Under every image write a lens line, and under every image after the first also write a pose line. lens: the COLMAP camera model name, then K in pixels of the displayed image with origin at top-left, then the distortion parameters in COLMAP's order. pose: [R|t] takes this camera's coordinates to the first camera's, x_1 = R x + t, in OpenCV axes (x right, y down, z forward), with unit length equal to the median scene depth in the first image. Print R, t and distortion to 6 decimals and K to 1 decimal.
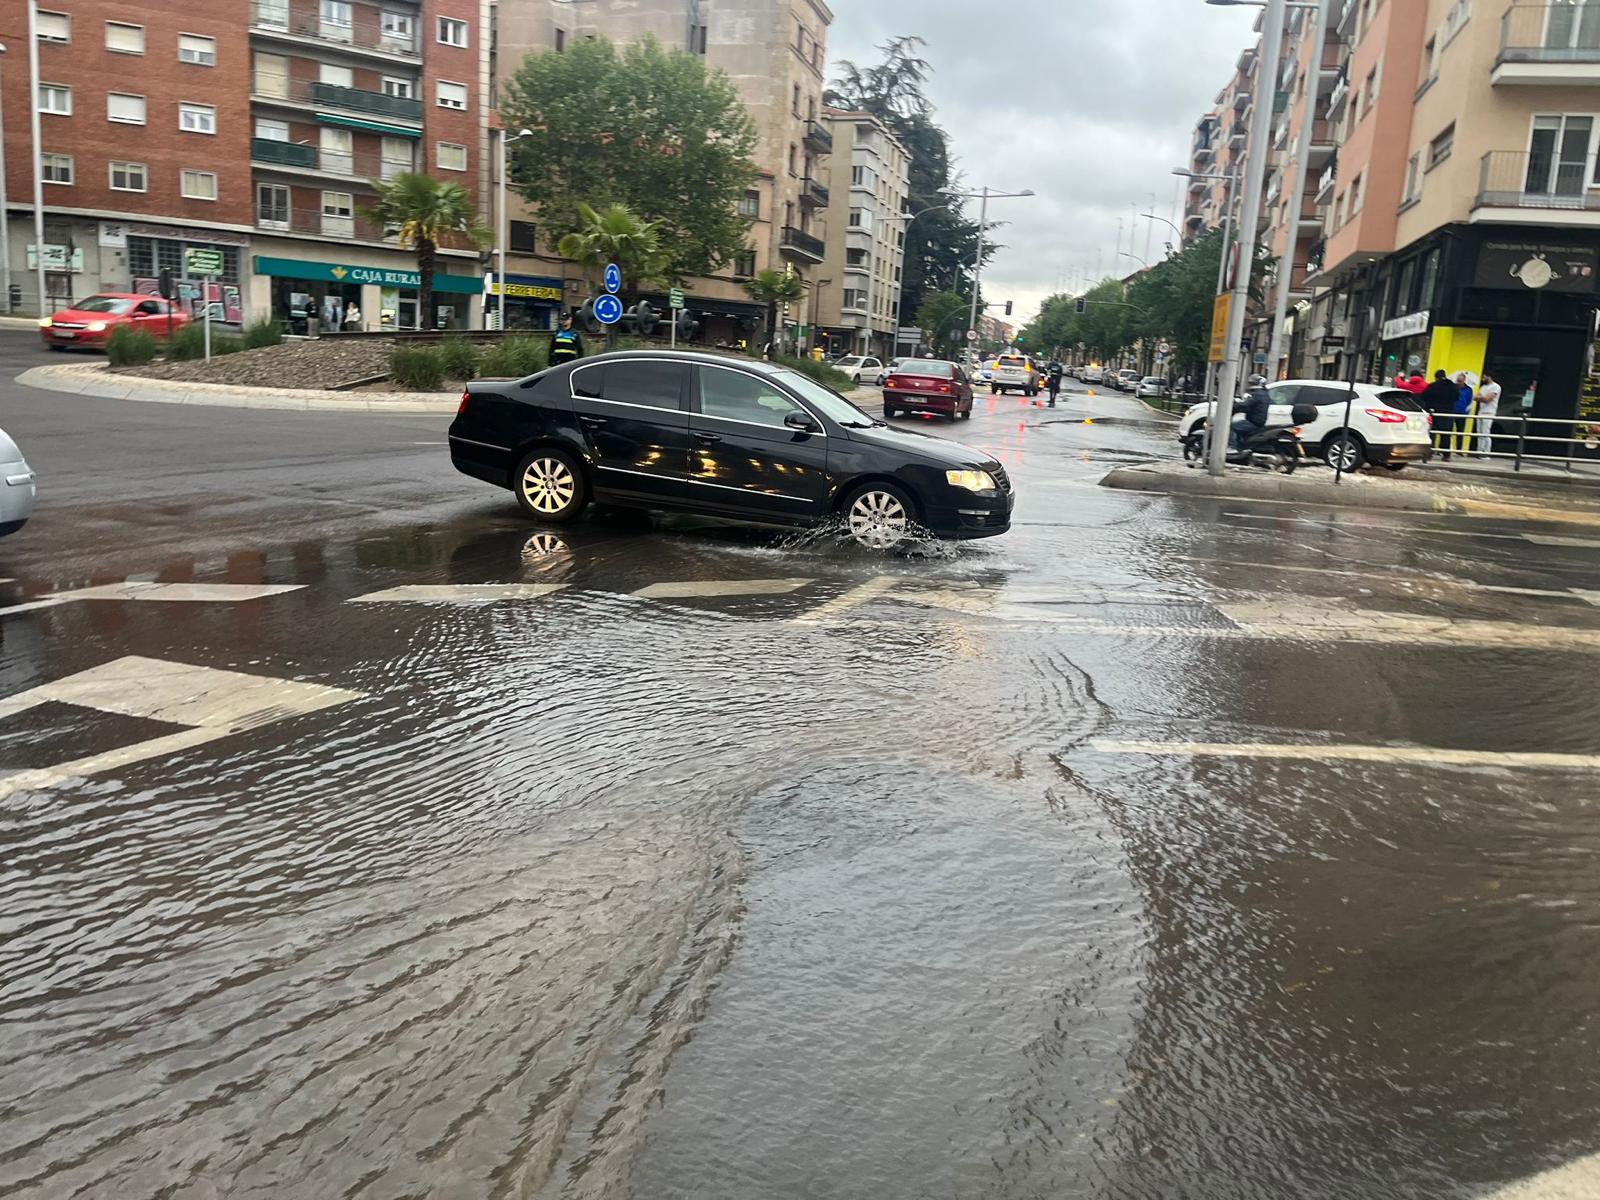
lens RADIAL K [[1211.7, 0, 814.8], [0, 1211.7, 590.5], [0, 0, 1]] dist [0.074395, -0.093640]
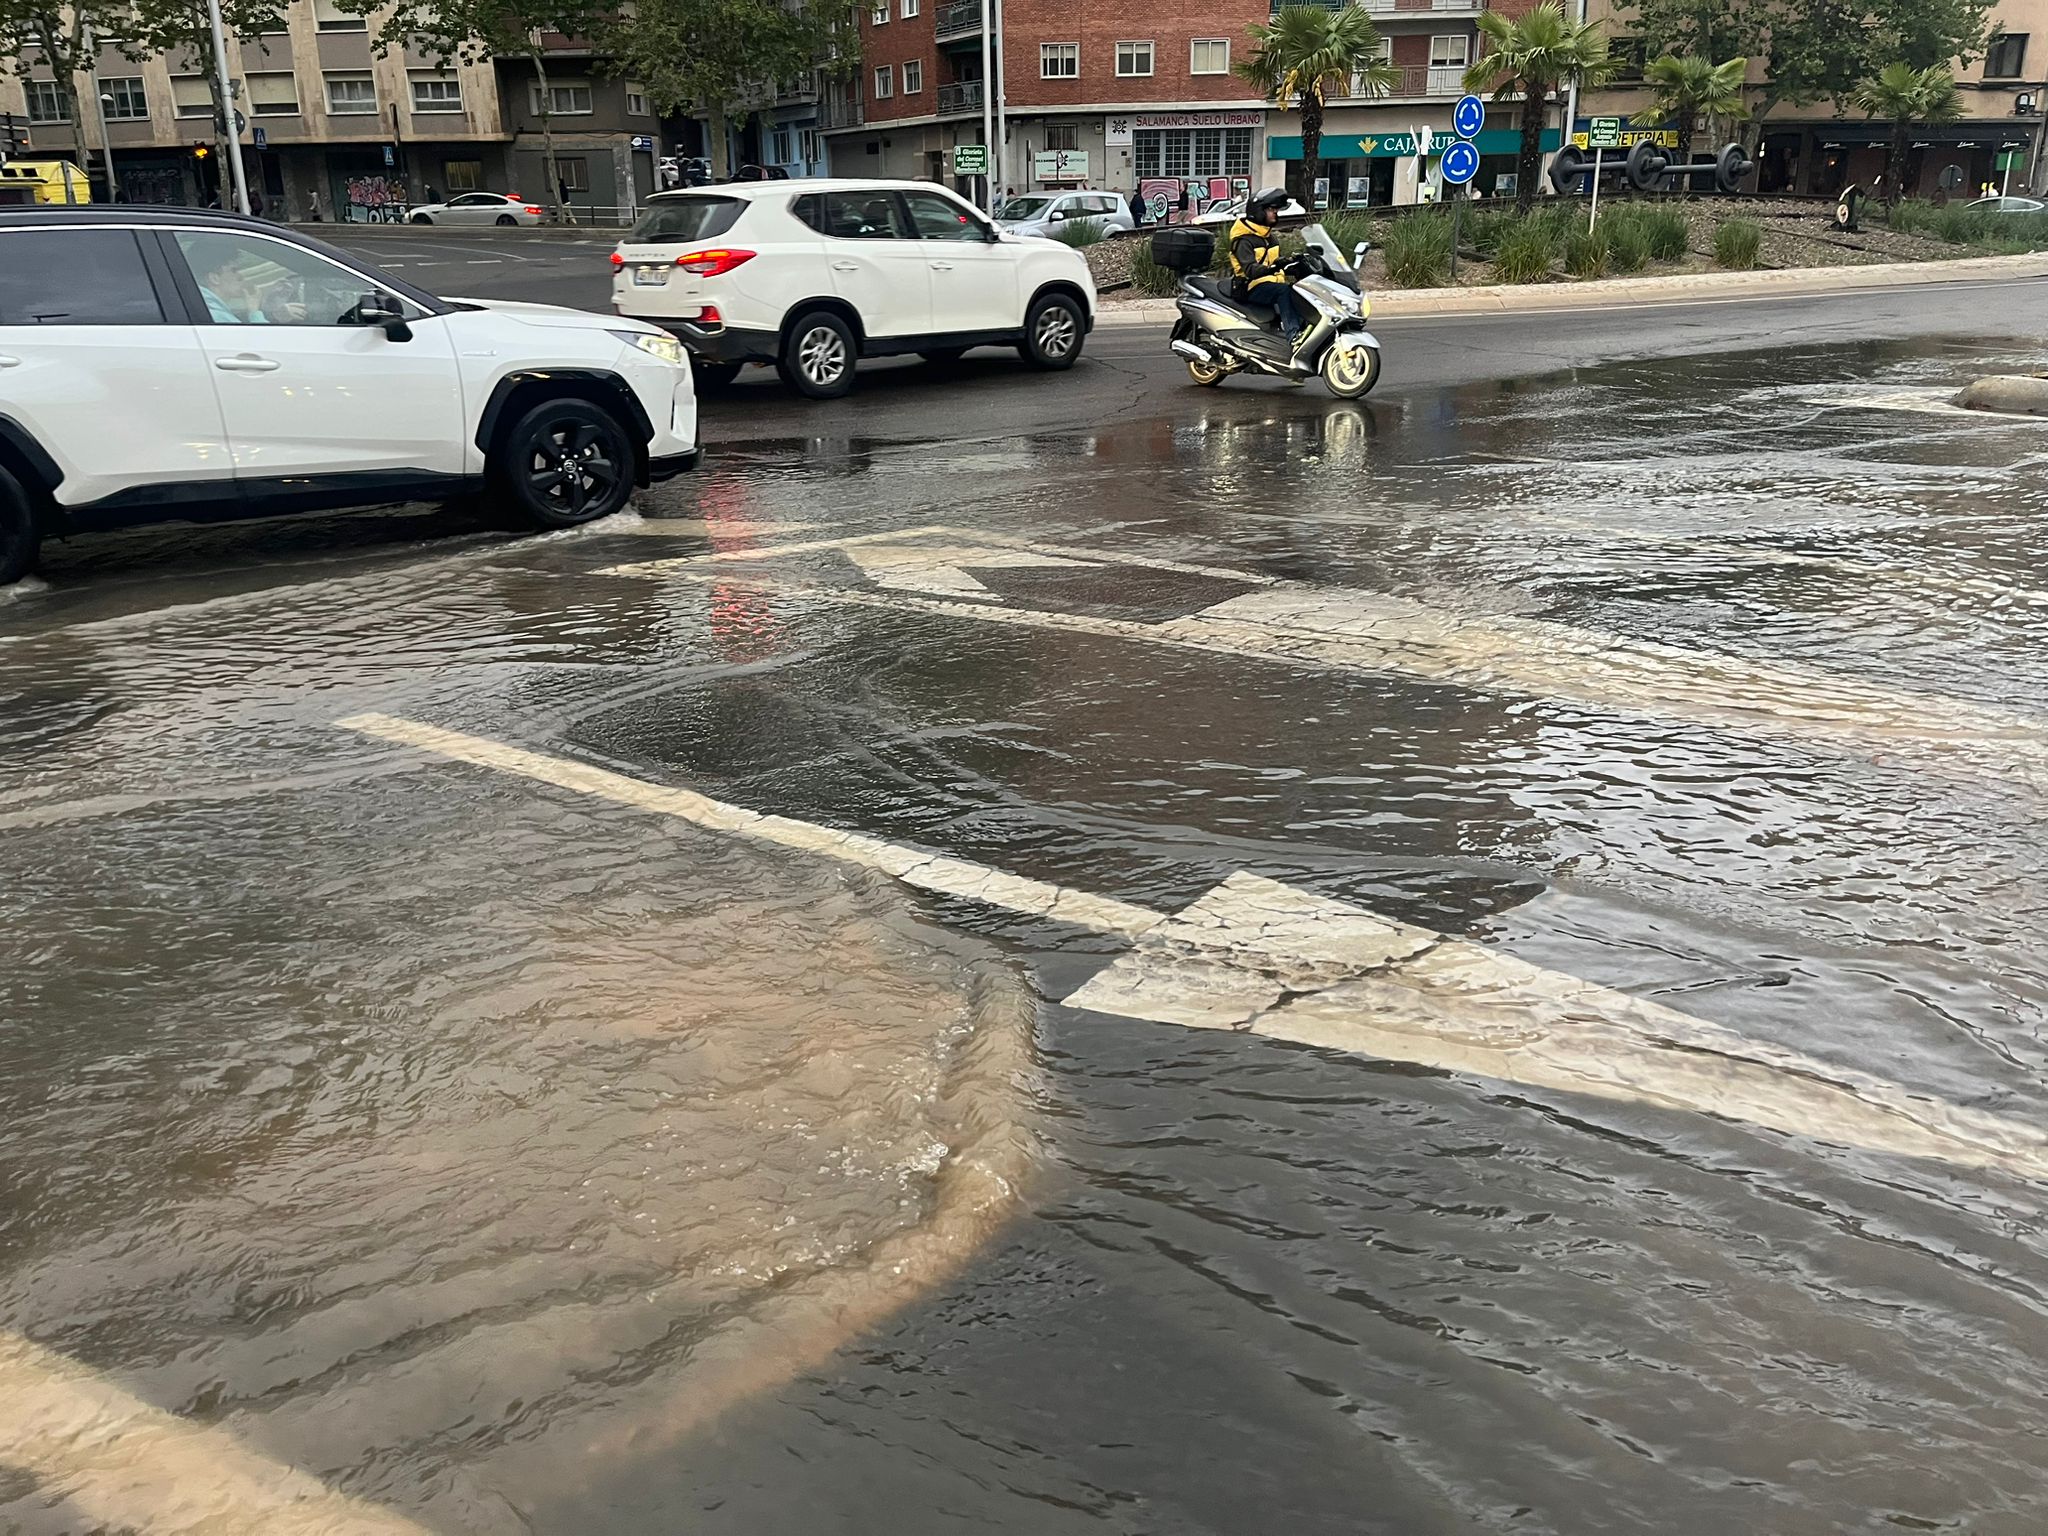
lens RADIAL K [[1550.9, 0, 1001.5], [0, 1550.9, 751.0], [0, 0, 1]] dist [0.074395, -0.093640]
pose [[0.776665, 0.128621, -0.616642, 0.100967], [-0.053697, 0.988887, 0.138634, -0.001382], [0.627621, -0.074560, 0.774941, 0.040920]]
